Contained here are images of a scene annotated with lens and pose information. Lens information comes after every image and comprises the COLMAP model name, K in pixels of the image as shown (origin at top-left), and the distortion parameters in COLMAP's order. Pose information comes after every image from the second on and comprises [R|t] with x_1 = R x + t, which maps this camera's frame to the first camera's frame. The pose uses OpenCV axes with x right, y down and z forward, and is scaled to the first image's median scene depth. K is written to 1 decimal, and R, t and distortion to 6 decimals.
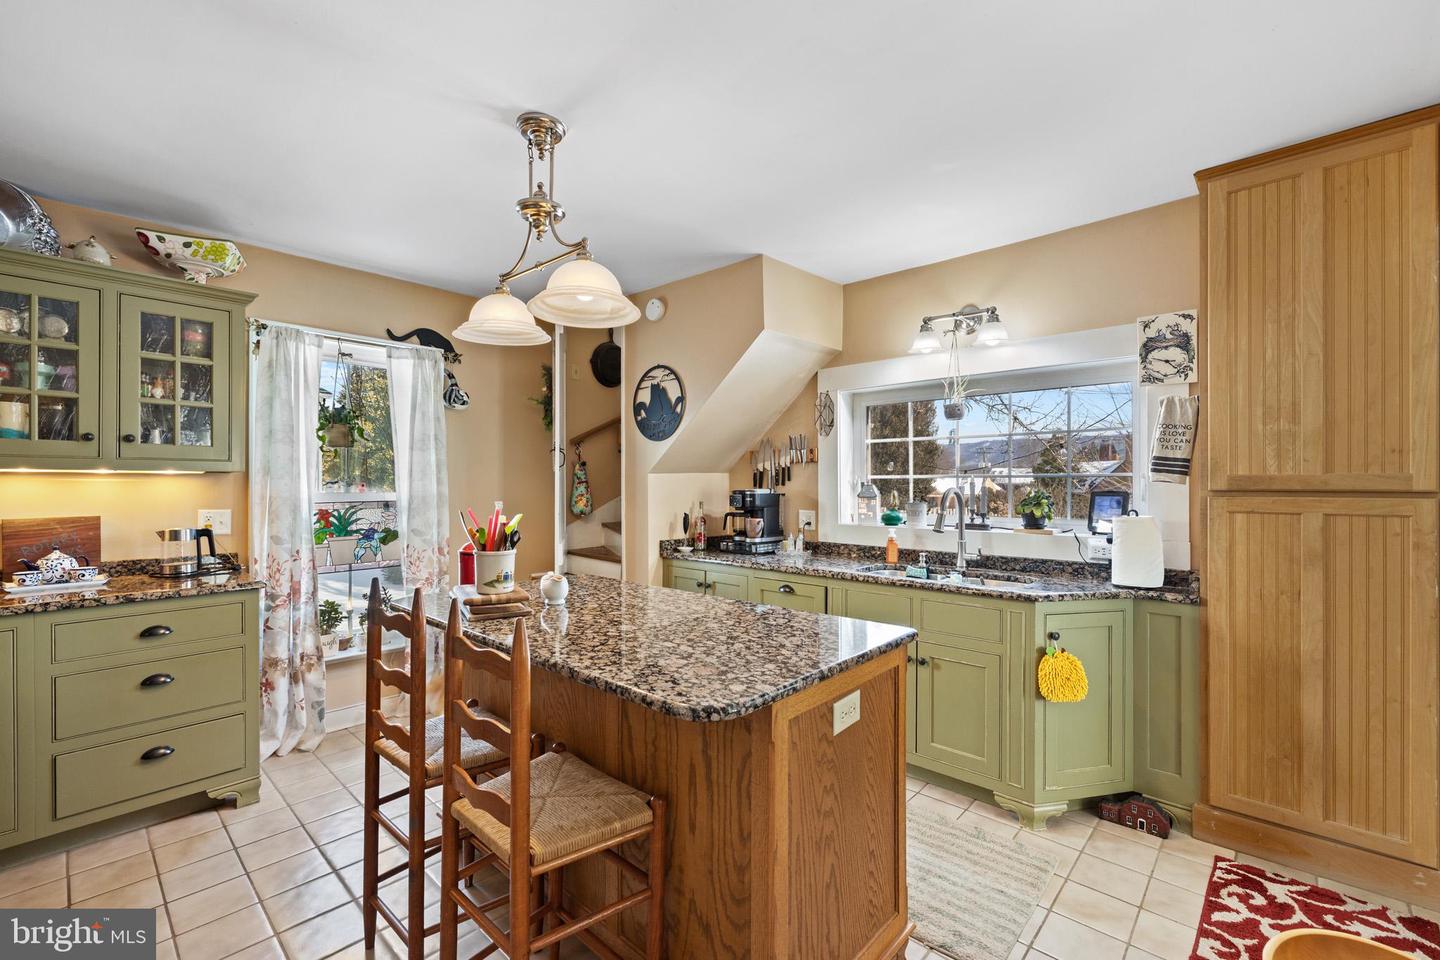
lens RADIAL K [[610.9, 0, 719.1], [0, 610.9, 483.8], [0, 0, 1]] dist [0.000624, -0.000178]
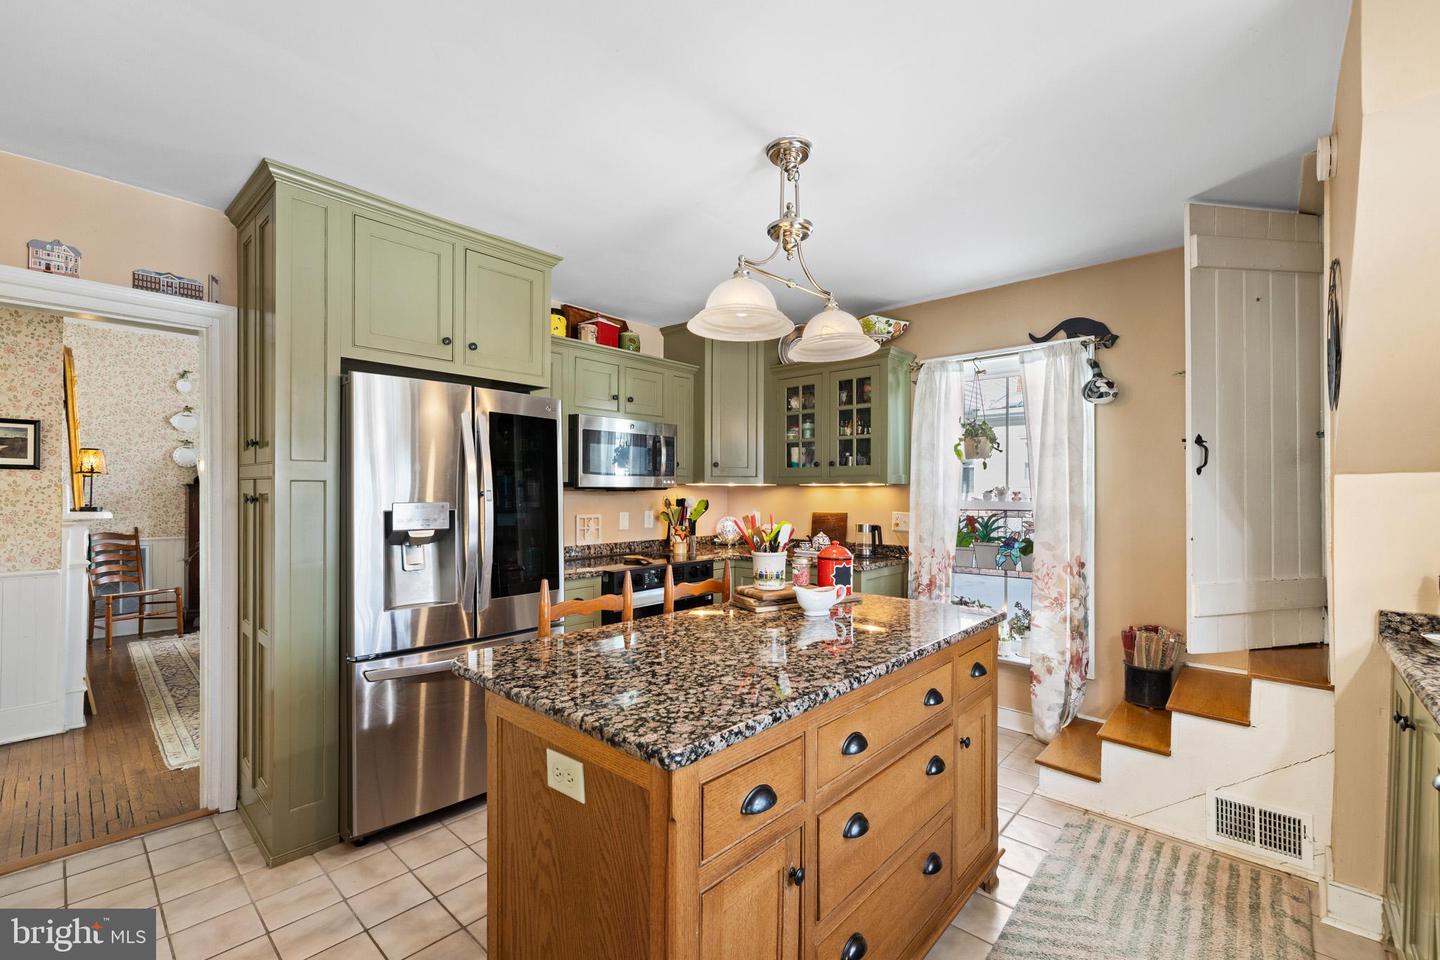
lens RADIAL K [[610.9, 0, 716.9], [0, 610.9, 493.4], [0, 0, 1]] dist [0.000624, -0.000178]
pose [[-0.005433, 0.002265, -0.999983, 0.485257], [-0.001451, 0.999996, 0.002273, -0.000965], [0.999984, 0.001463, -0.005429, 0.574936]]
